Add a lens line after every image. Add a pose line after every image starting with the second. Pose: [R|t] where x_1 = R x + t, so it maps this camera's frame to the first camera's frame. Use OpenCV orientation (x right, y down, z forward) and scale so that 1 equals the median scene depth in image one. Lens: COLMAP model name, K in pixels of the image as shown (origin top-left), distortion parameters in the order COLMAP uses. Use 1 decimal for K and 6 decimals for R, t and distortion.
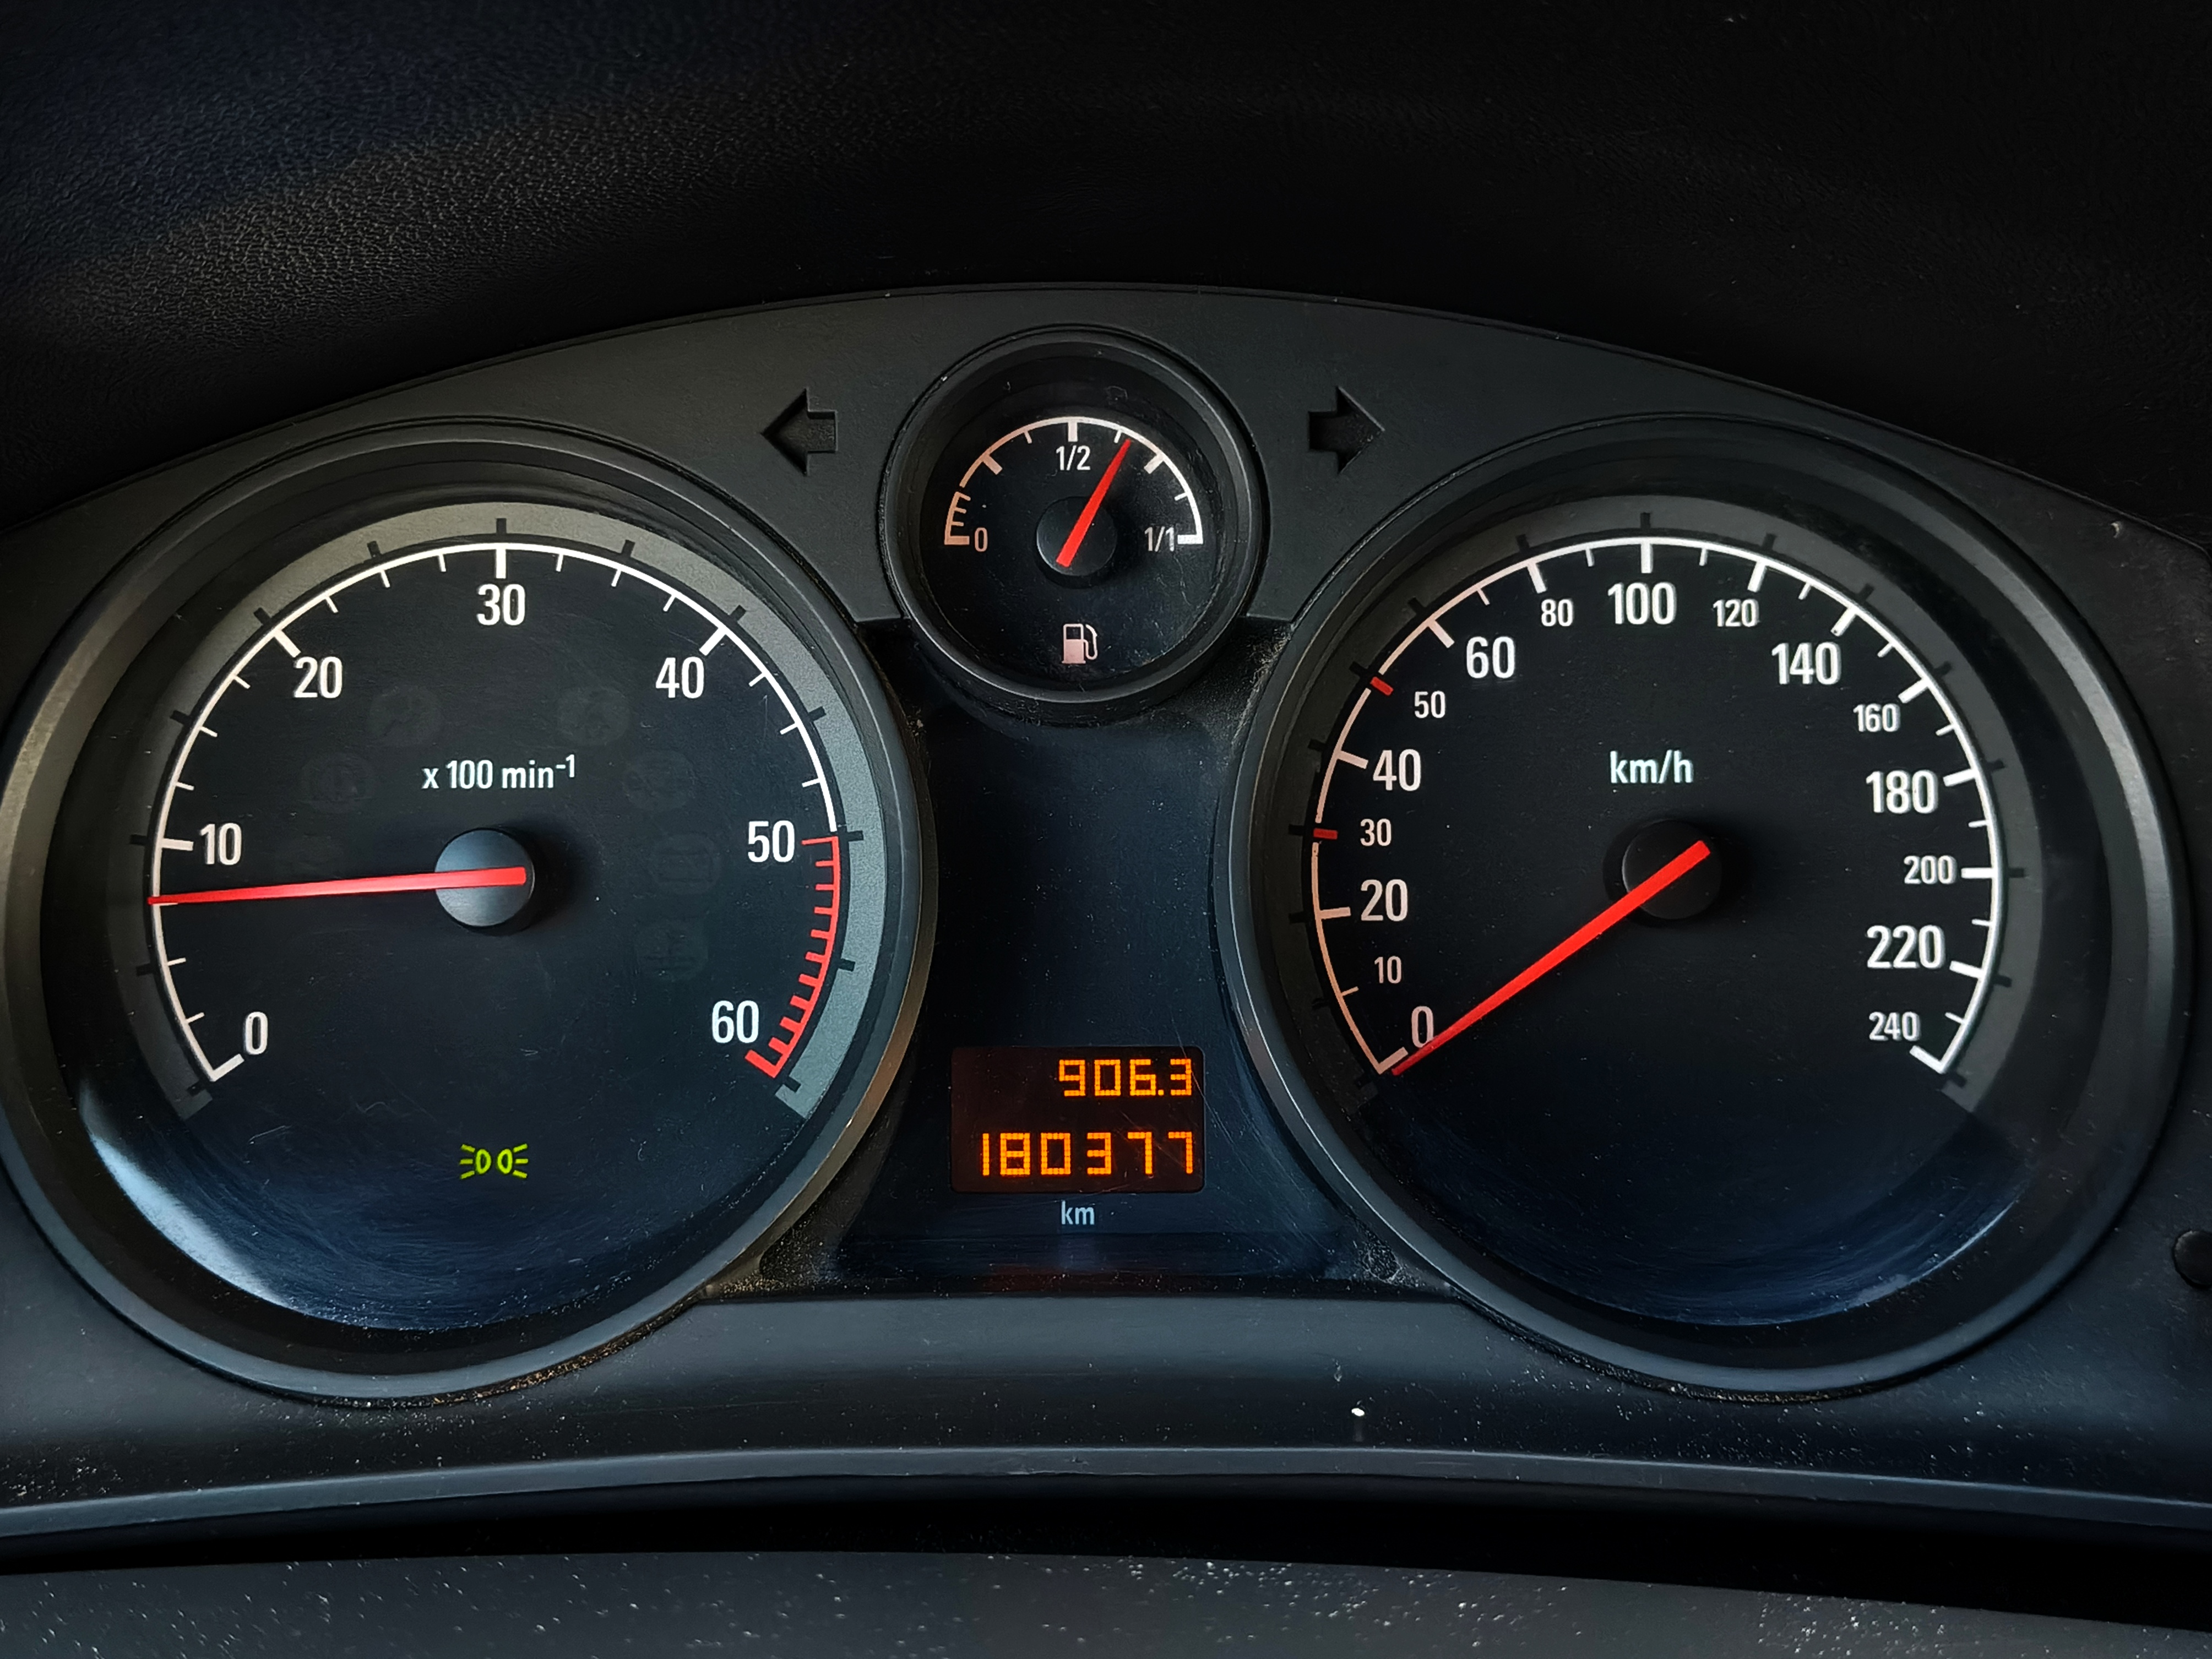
lens RADIAL K [[2712.7, 0, 1037.4], [0, 2712.7, 773.0], [0, 0, 1]] dist [0.061875, 0.000000]
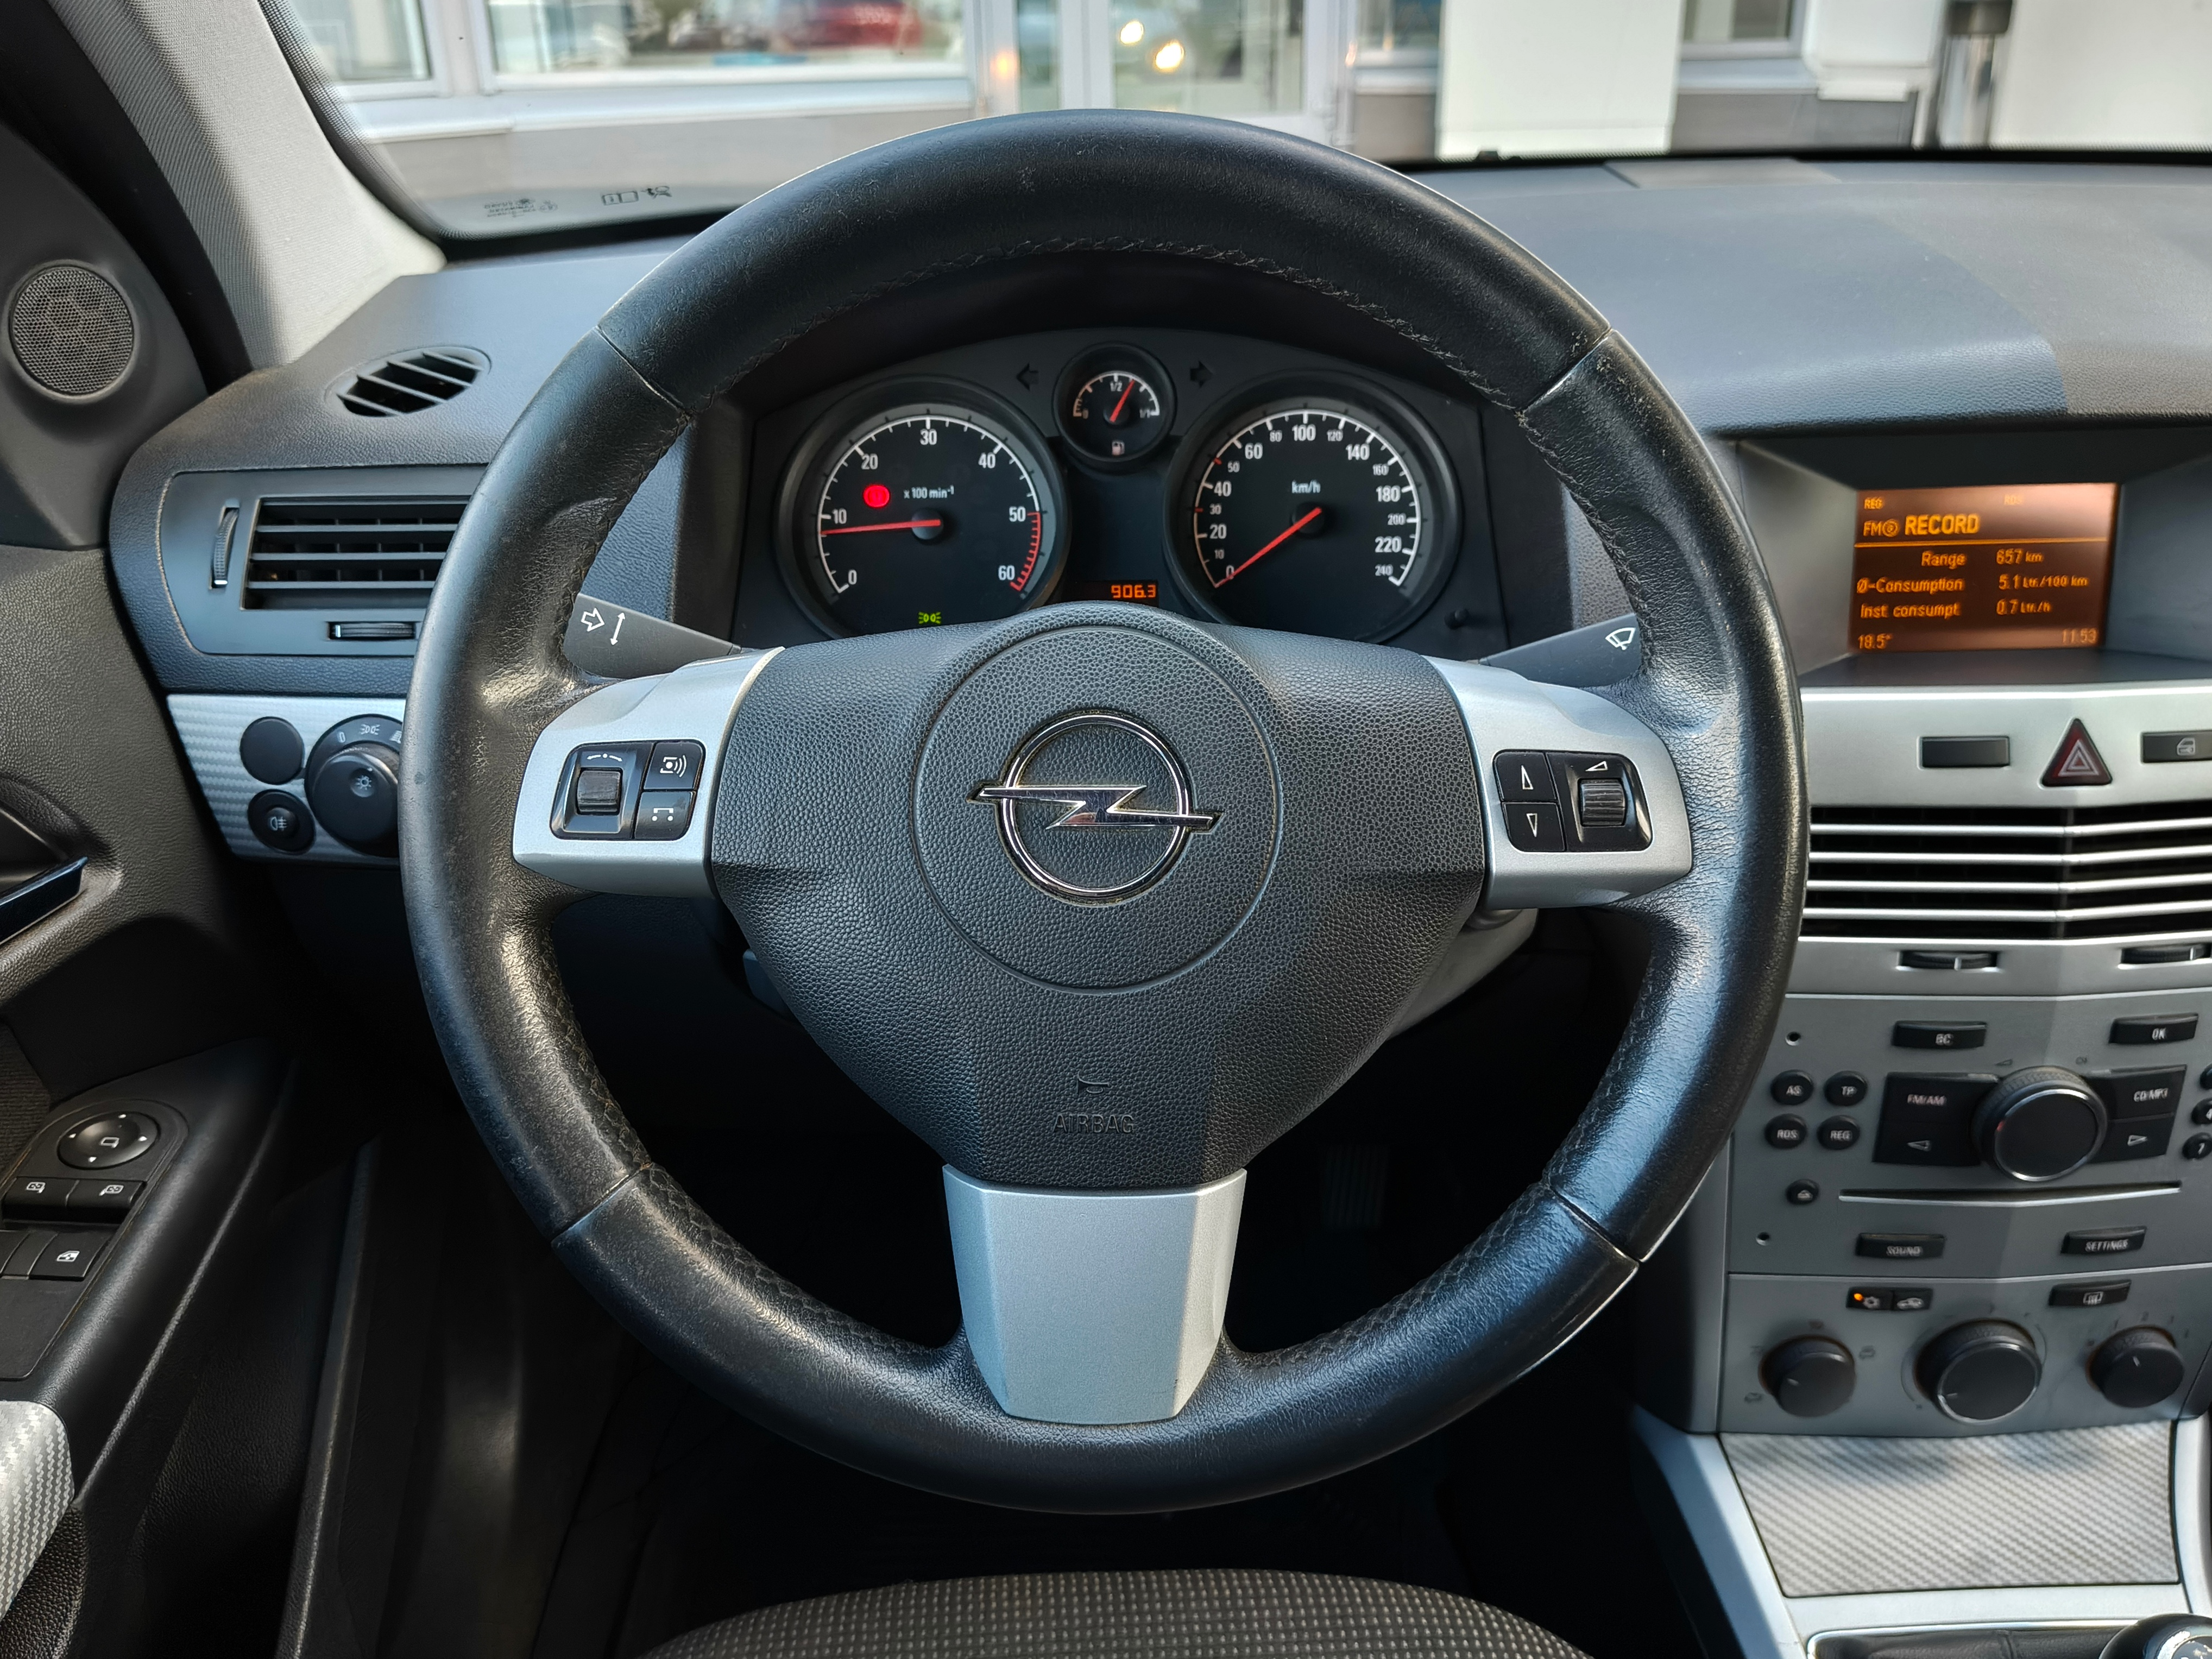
lens RADIAL K [[1920.2, 0, 1071.1], [0, 1920.2, 800.4], [0, 0, 1]] dist [0.062434, -0.093730]
pose [[0.999522, -0.004752, -0.030535, 0.026928], [0.006161, 0.998912, 0.046216, 0.247071], [0.030283, -0.046382, 0.998465, -1.173854]]
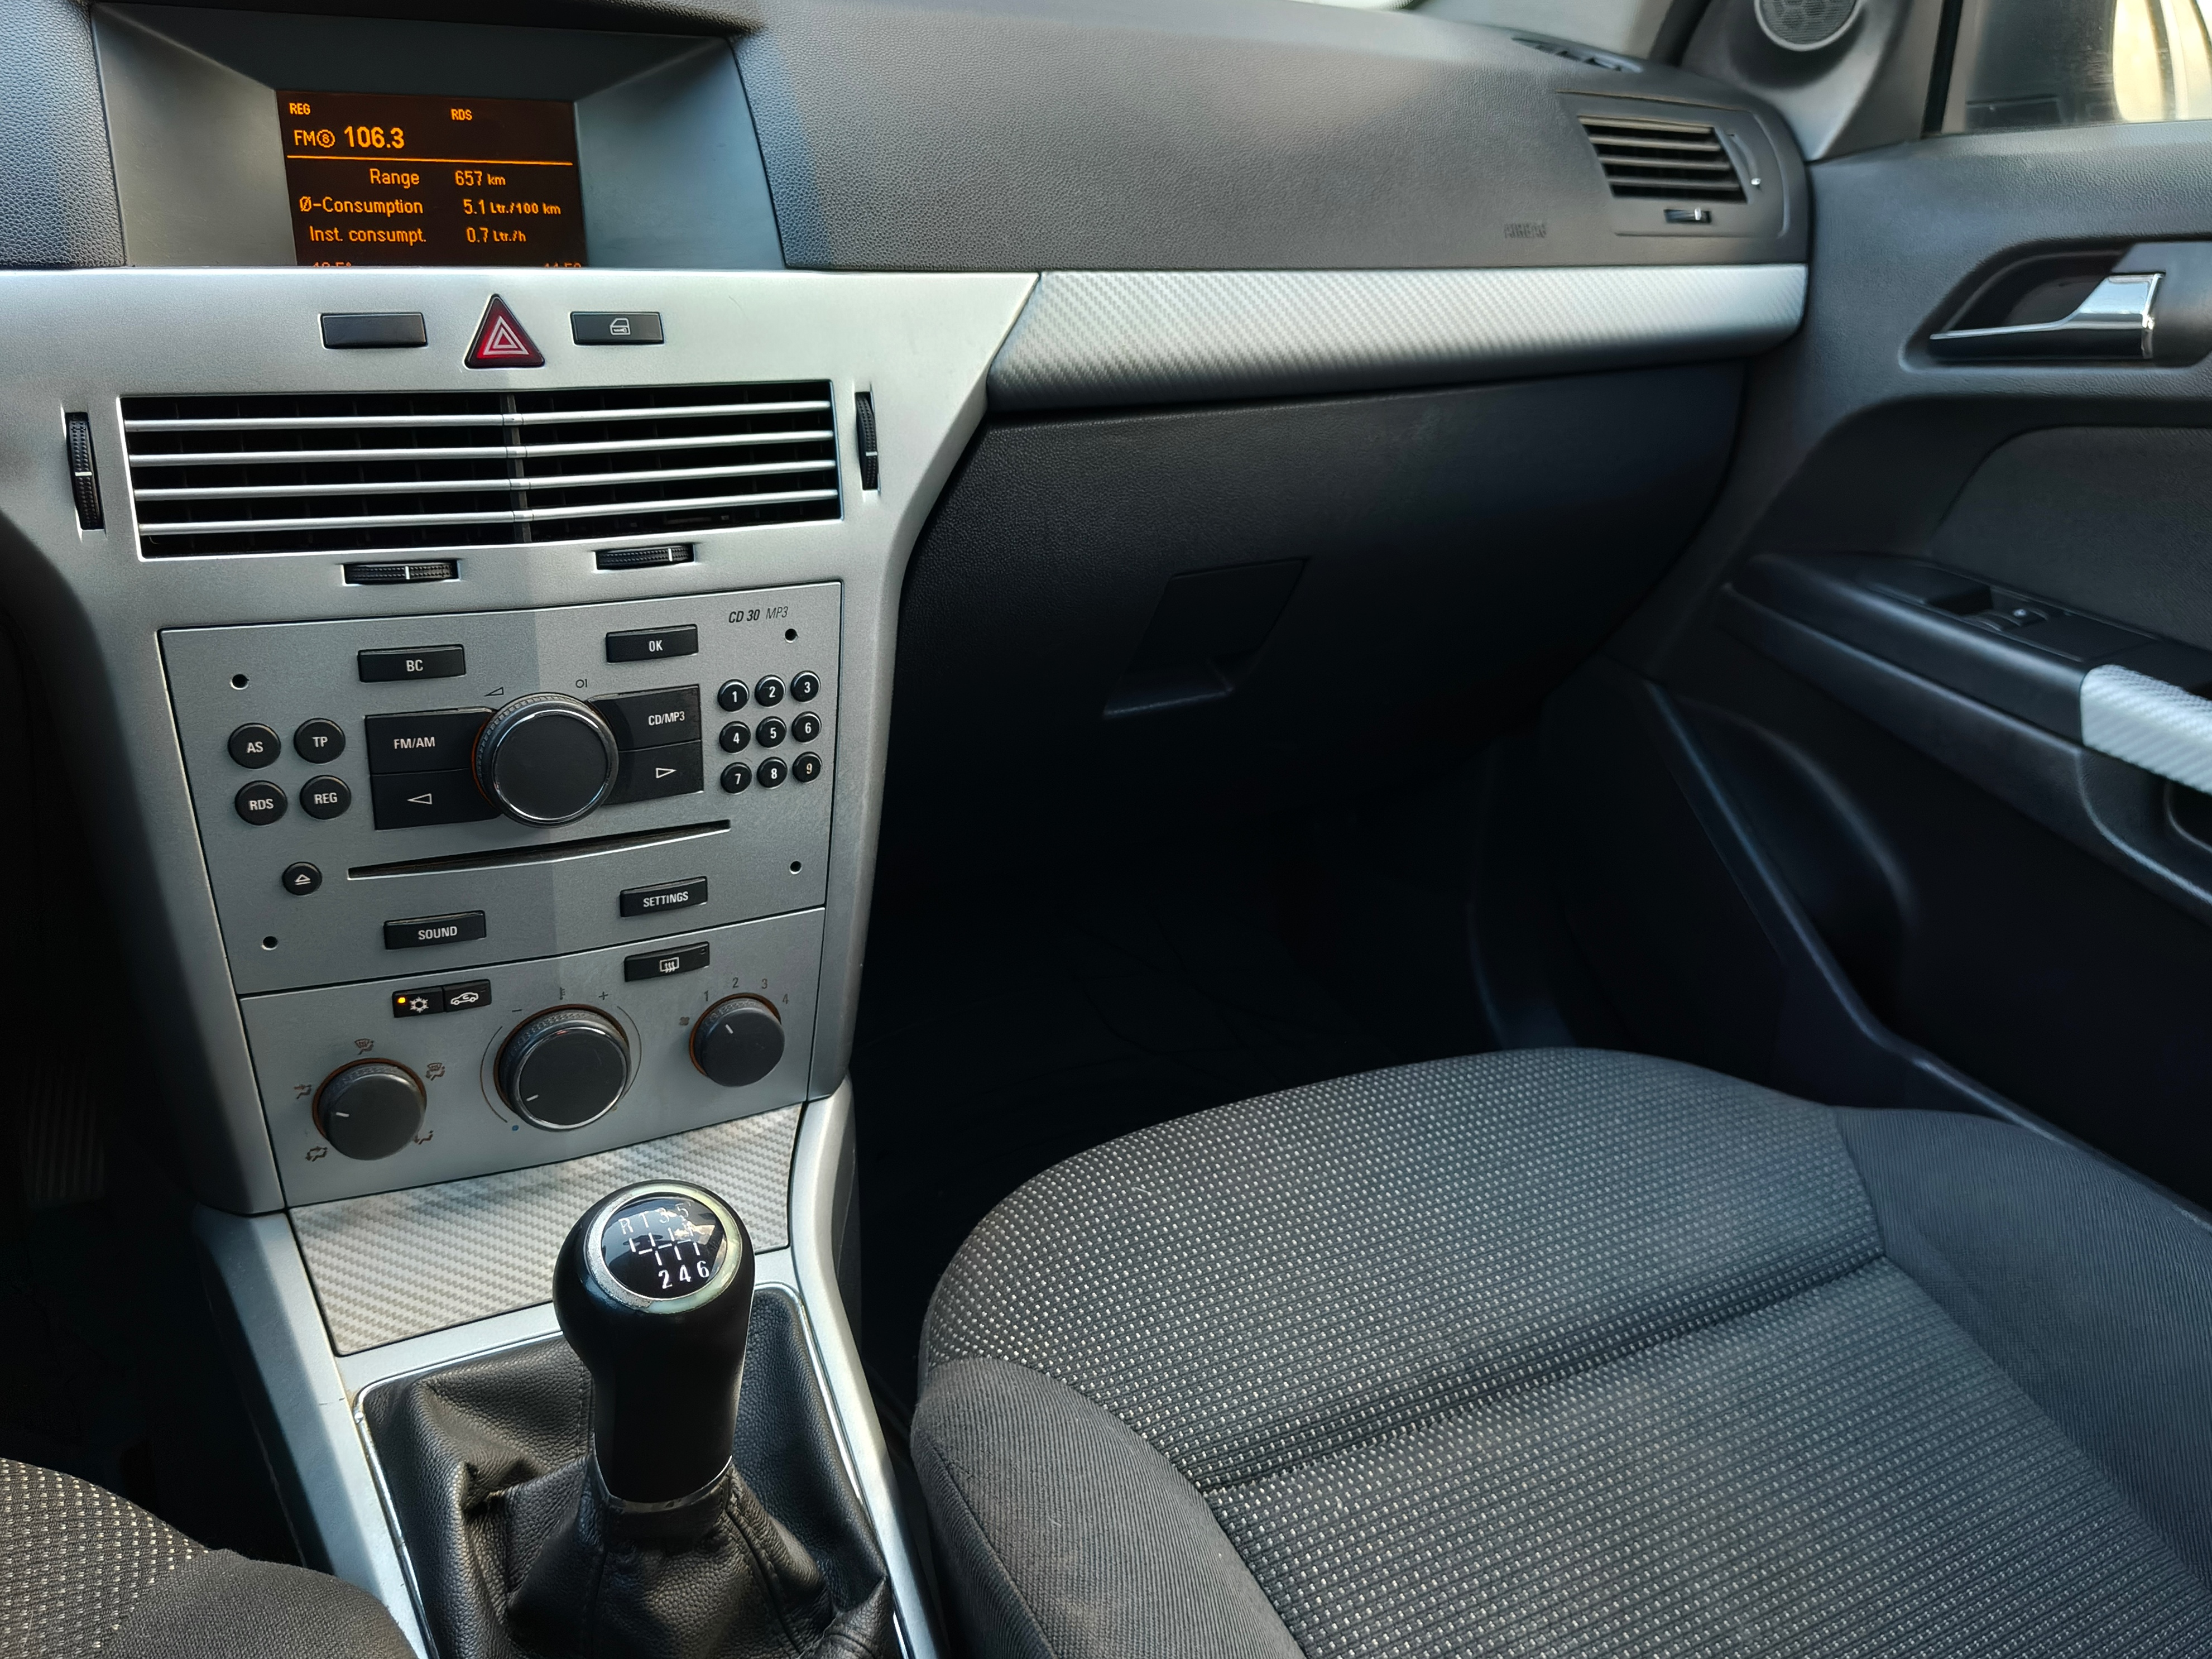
lens RADIAL K [[1920.4, 0, 1106.5], [0, 1920.4, 811.6], [0, 0, 1]] dist [0.062434, -0.093730]
pose [[0.902992, -0.110349, 0.415245, 0.628458], [0.122999, 0.992400, -0.003749, 0.759412], [-0.411675, 0.054460, 0.909702, -1.044045]]
